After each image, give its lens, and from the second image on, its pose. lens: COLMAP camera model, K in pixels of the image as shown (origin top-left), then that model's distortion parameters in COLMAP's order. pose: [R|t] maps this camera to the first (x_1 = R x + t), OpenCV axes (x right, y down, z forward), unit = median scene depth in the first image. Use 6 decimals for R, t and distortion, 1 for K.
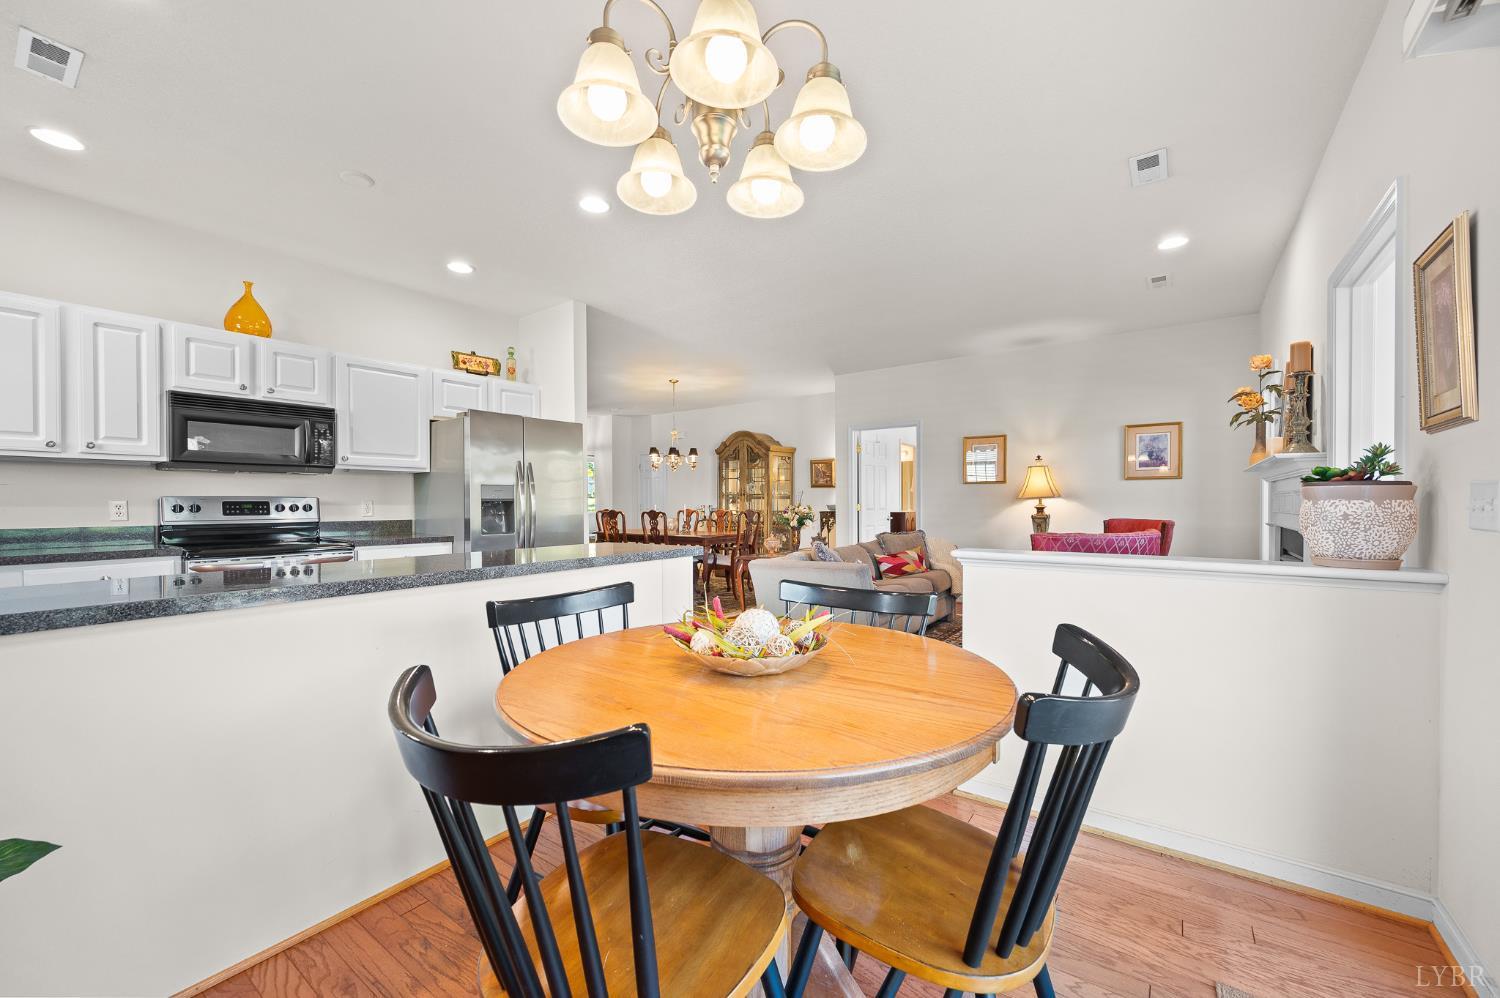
lens RADIAL K [[595.9, 0, 750.4], [0, 595.9, 497.9], [0, 0, 1]] dist [0.000067, -0.000259]
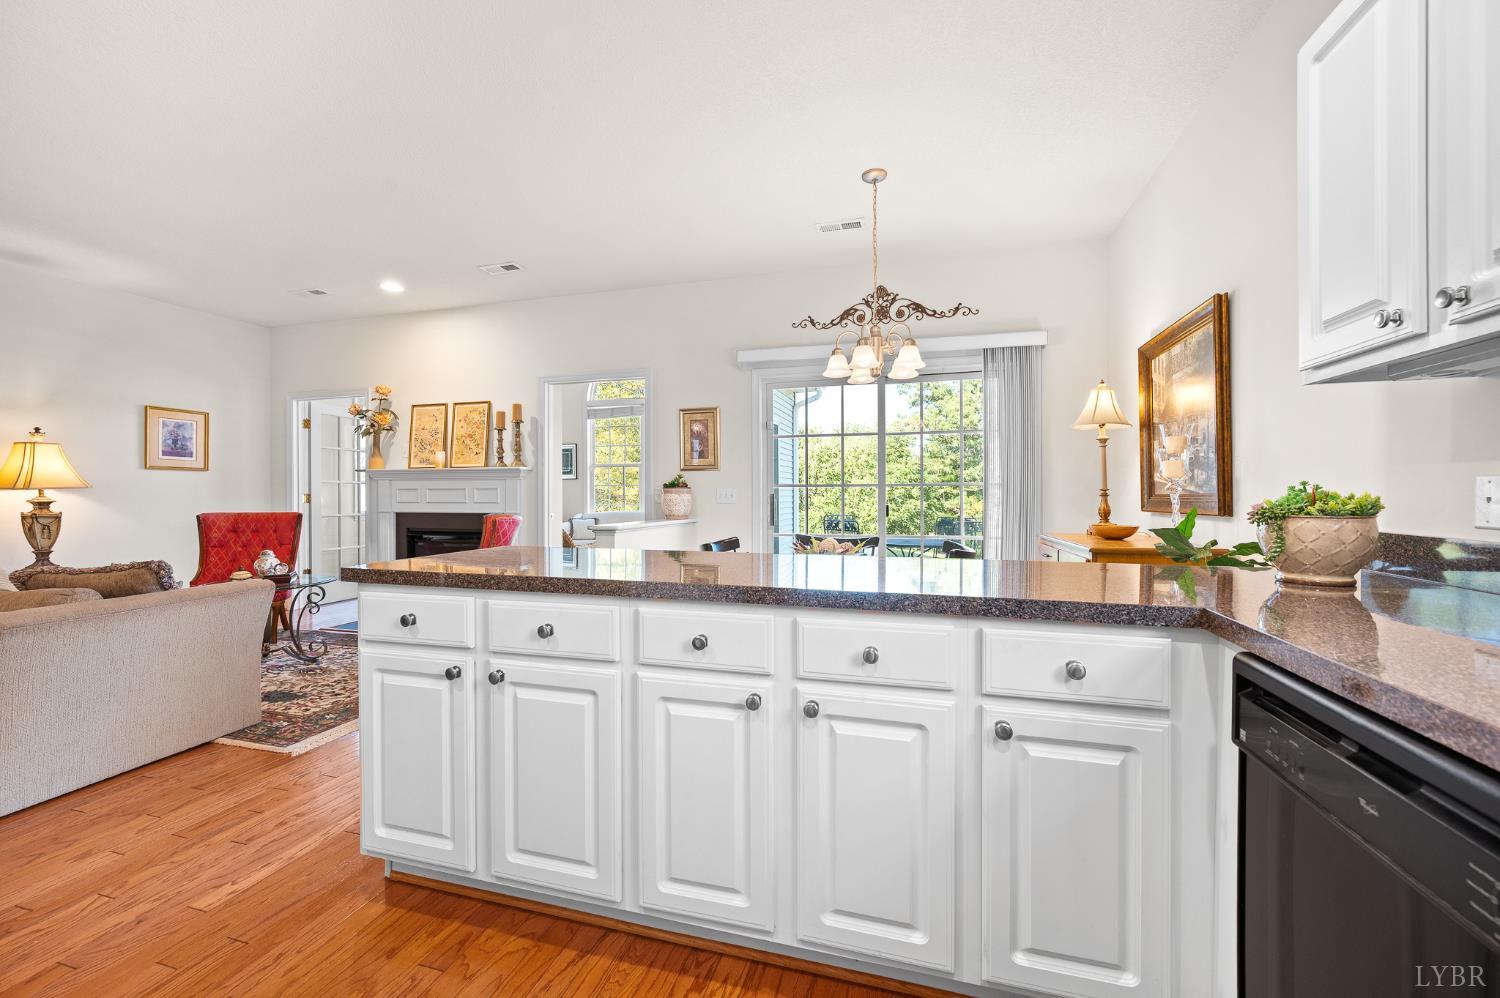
lens RADIAL K [[595.9, 0, 750.4], [0, 595.9, 497.9], [0, 0, 1]] dist [0.000067, -0.000259]
pose [[-0.338032, -0.000255, 0.941134, -0.362345], [-0.006426, 0.999977, -0.002037, 0.005923], [-0.941113, -0.006736, -0.338026, 0.358192]]
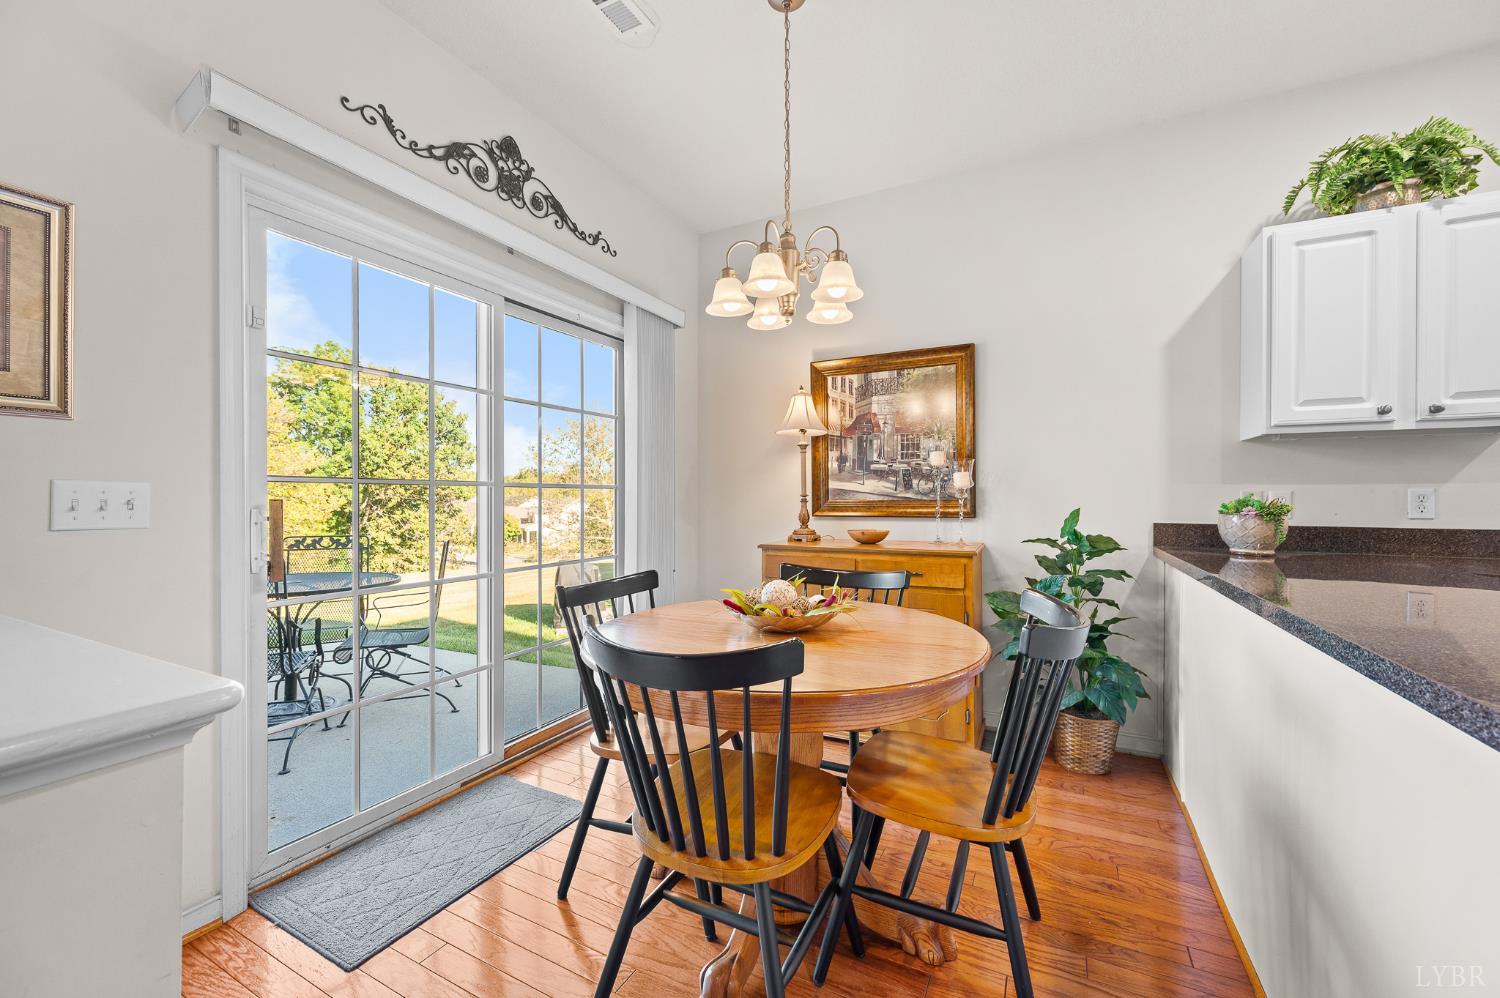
lens RADIAL K [[595.9, 0, 750.4], [0, 595.9, 497.9], [0, 0, 1]] dist [0.000067, -0.000259]
pose [[-0.988535, 0.002077, -0.150977, 0.037988], [0.003746, 0.999935, -0.010771, 0.003739], [0.150945, -0.011213, -0.988479, 0.390727]]
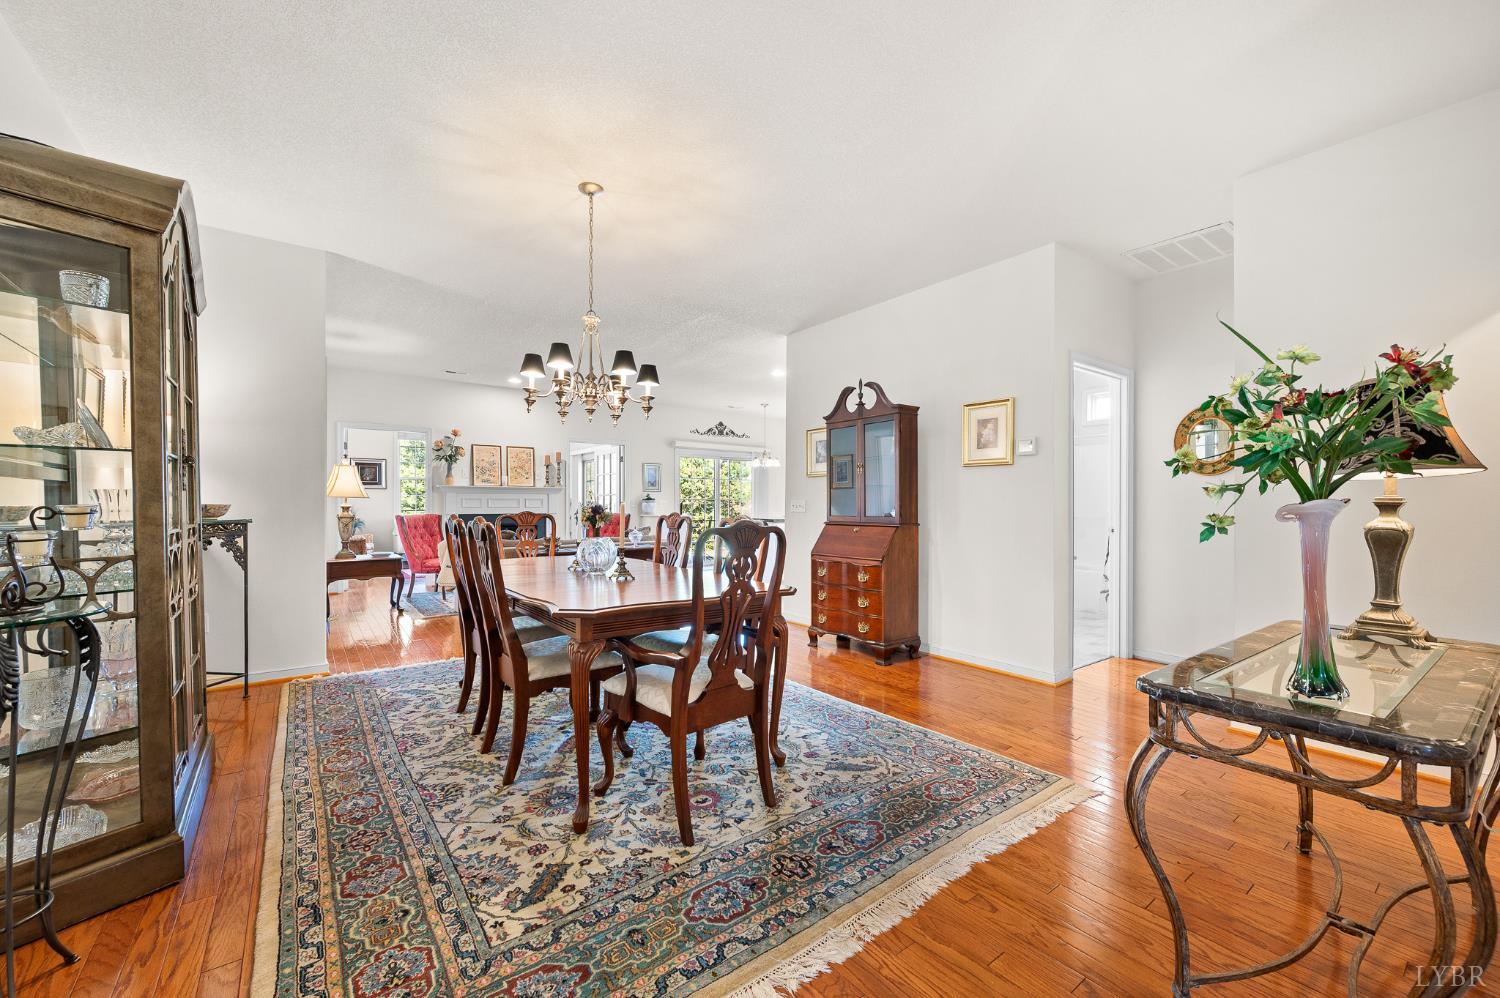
lens RADIAL K [[595.9, 0, 750.4], [0, 595.9, 497.9], [0, 0, 1]] dist [0.000067, -0.000259]
pose [[-0.957459, 0.006359, 0.288501, -0.355560], [0.000368, 0.999783, -0.020817, 0.017304], [-0.288571, -0.019825, -0.957253, 1.383856]]
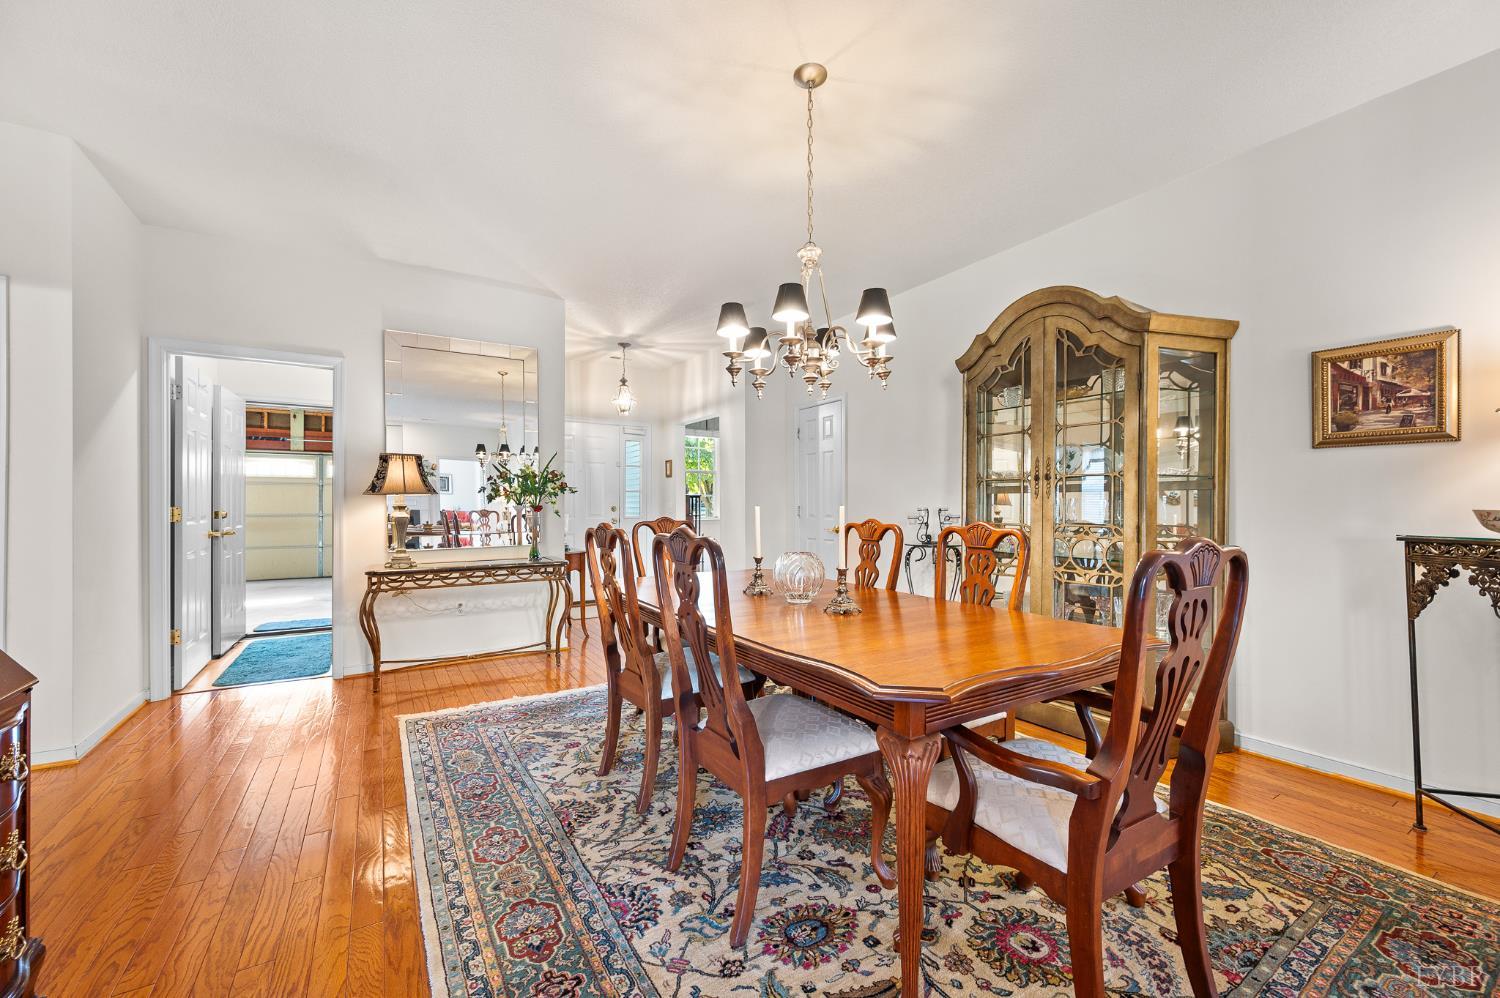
lens RADIAL K [[593.4, 0, 751.8], [0, 593.4, 507.8], [0, 0, 1]] dist [0.001233, -0.000009]
pose [[0.928392, 0.004111, -0.371579, -0.049415], [0.000710, 0.999917, 0.012837, 0.008475], [0.371601, -0.012182, 0.928313, 0.742632]]
